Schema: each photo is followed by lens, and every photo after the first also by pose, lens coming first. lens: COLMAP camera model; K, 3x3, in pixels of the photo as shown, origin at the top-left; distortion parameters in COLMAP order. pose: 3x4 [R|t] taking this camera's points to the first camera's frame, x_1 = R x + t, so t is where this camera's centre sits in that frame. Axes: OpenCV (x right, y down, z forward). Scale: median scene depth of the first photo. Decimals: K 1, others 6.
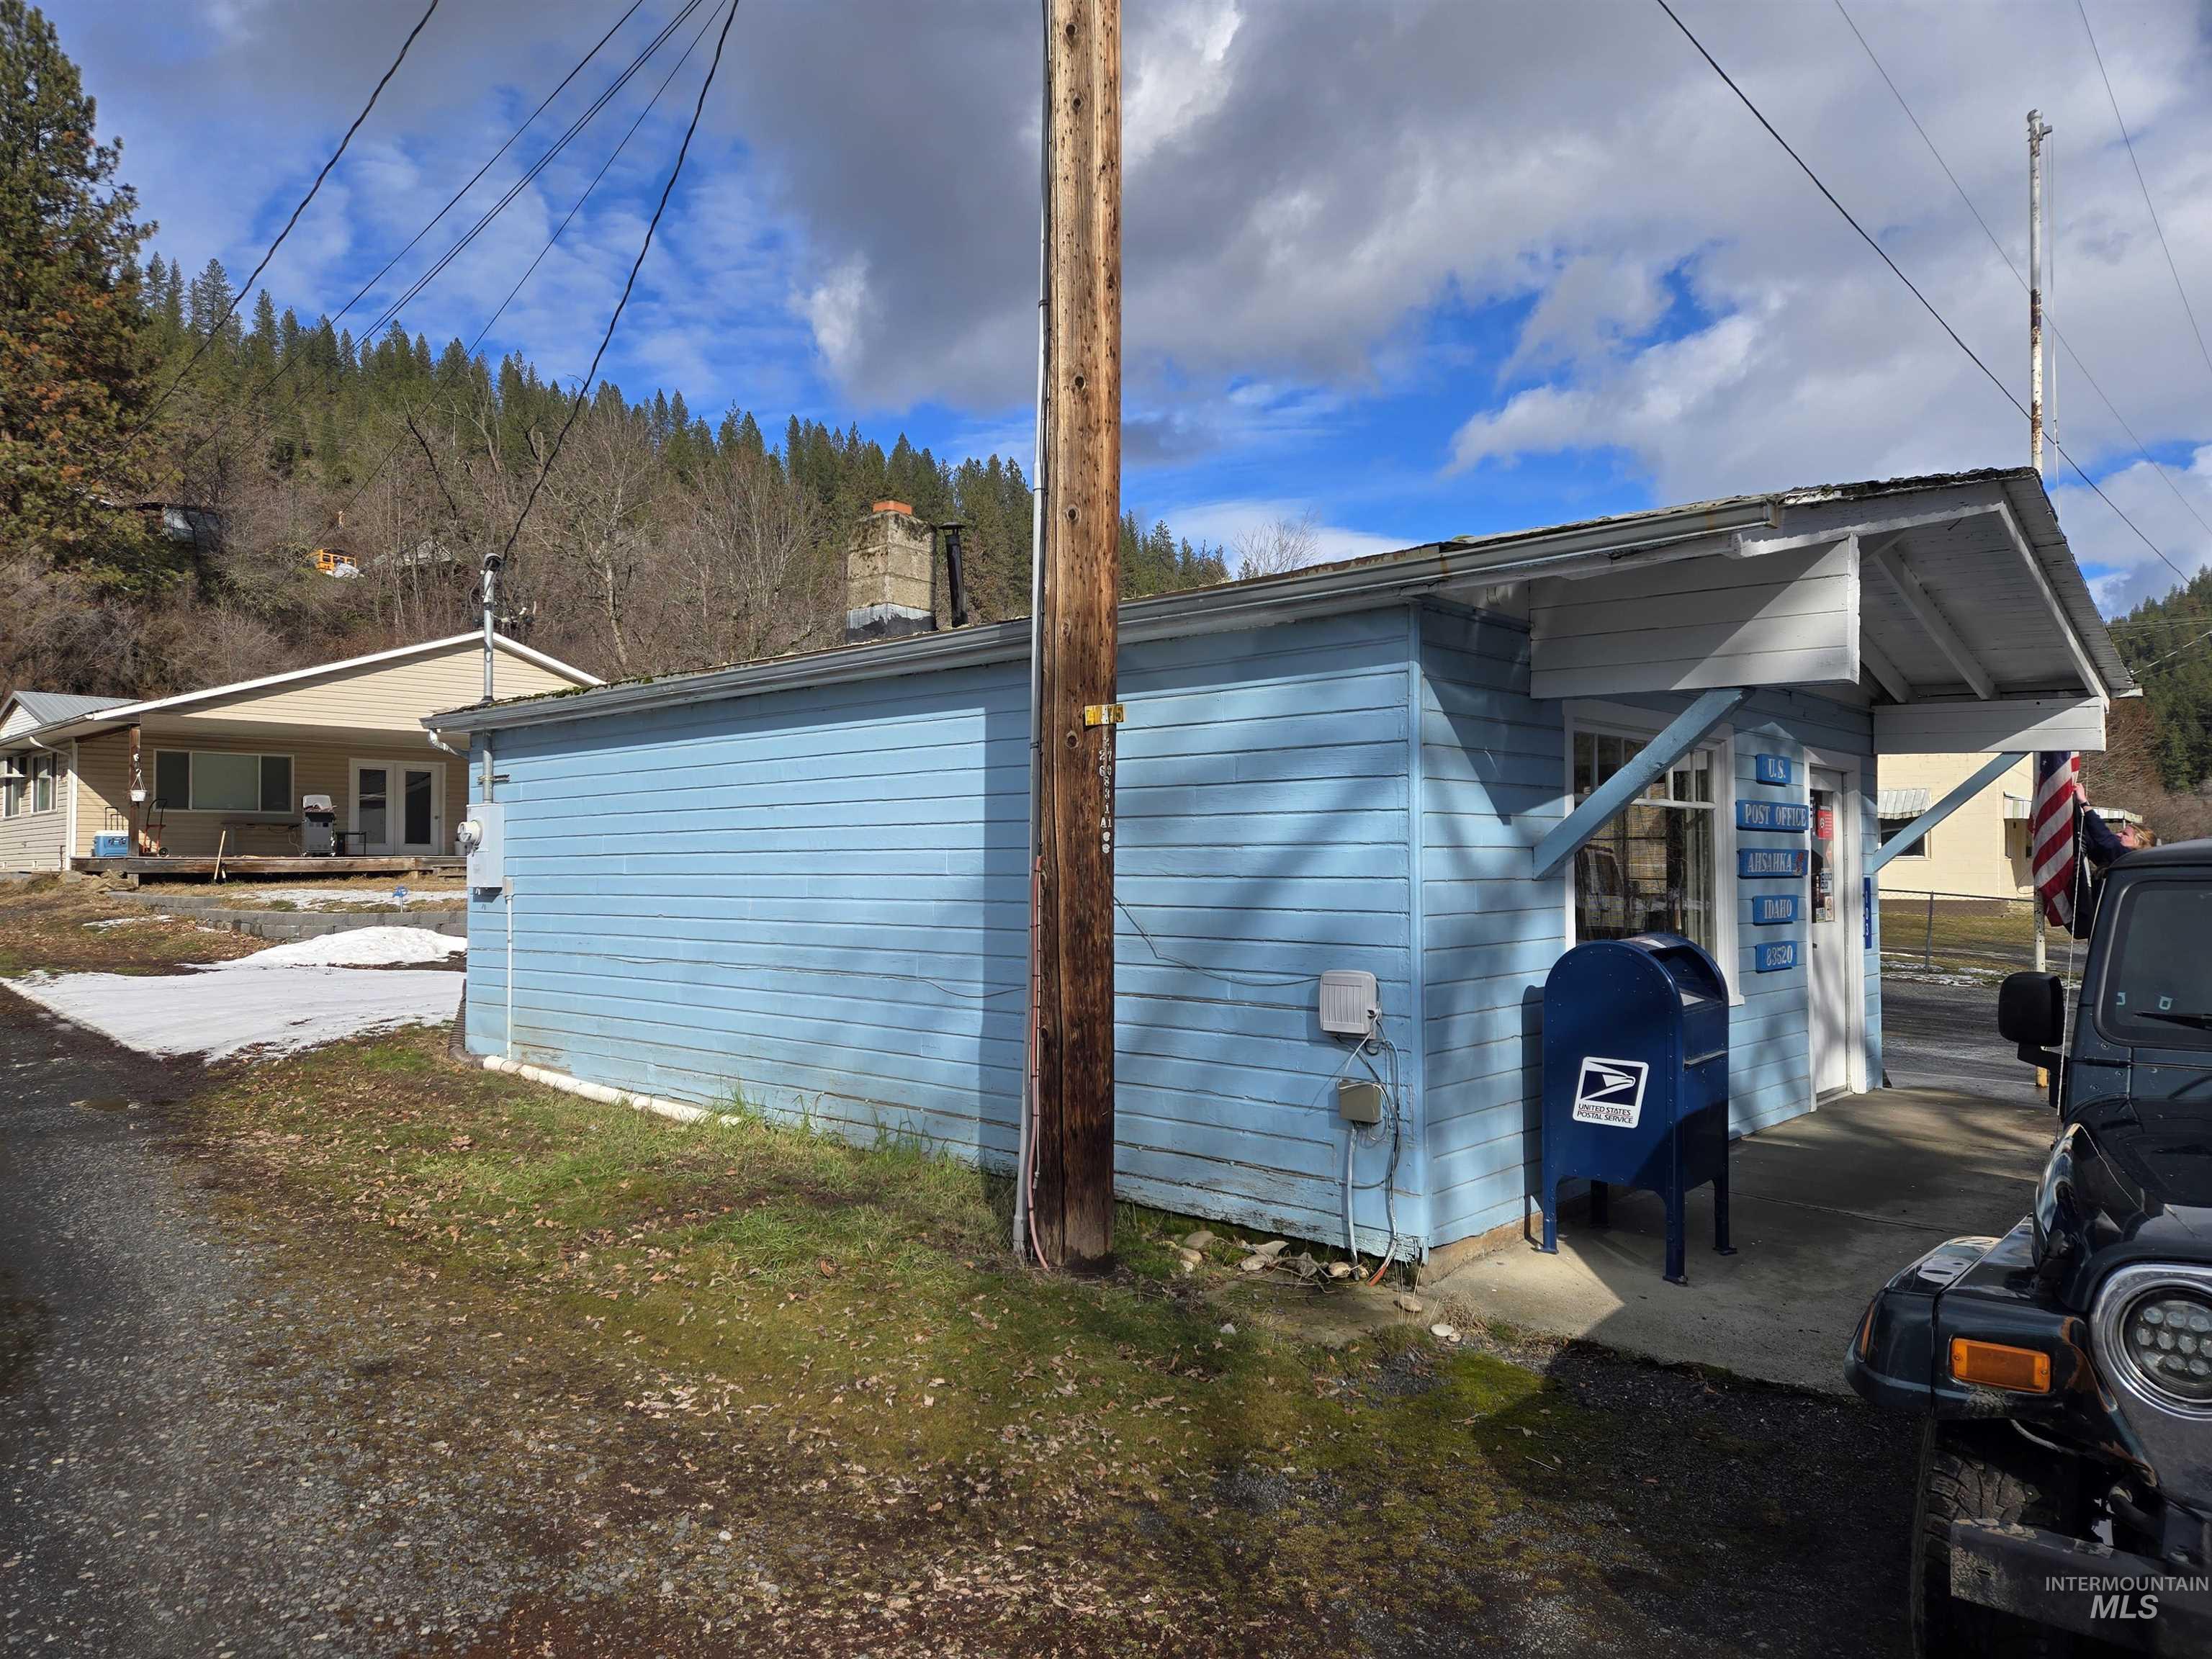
lens RADIAL K [[1458.5, 0, 1101.2], [0, 1458.5, 821.3], [0, 0, 1]] dist [0.080768, -0.058720]
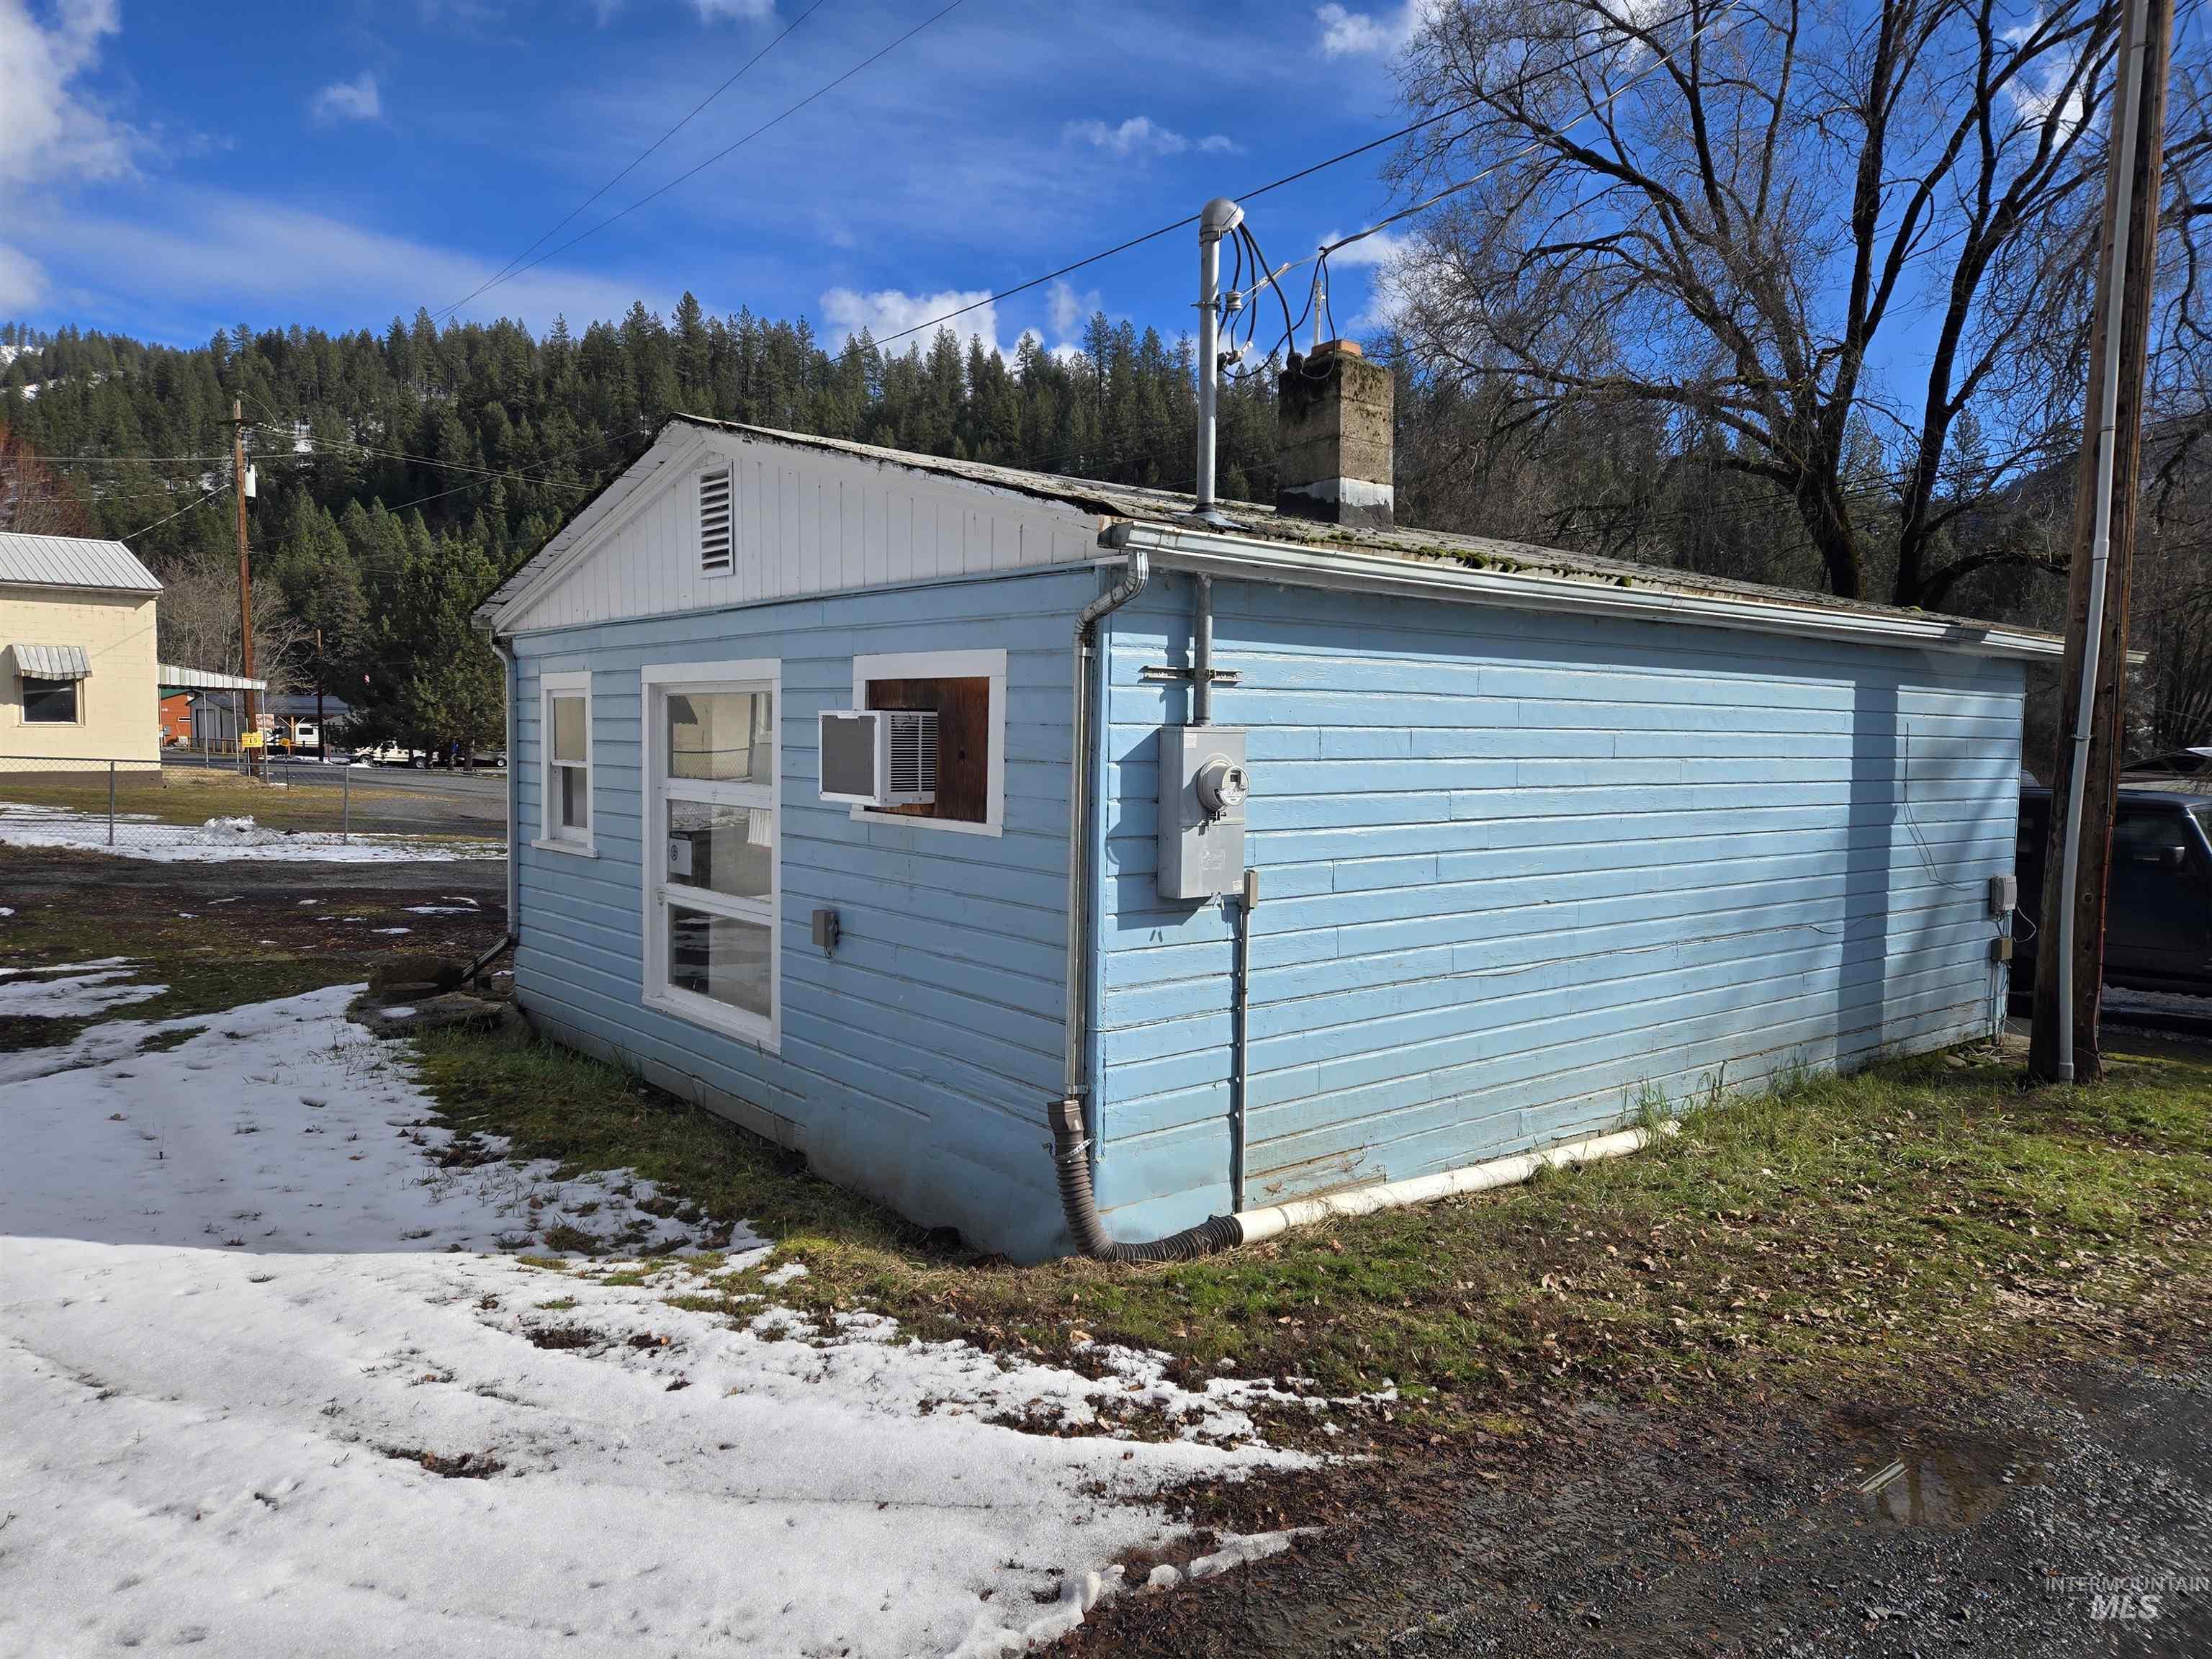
lens RADIAL K [[1458.5, 0, 1098.4], [0, 1458.5, 823.5], [0, 0, 1]] dist [0.080768, -0.058720]
pose [[0.135684, -0.053656, 0.989298, -1.045973], [-0.050622, 0.996853, 0.061008, -0.005946], [-0.989458, -0.058358, 0.132541, 1.131922]]
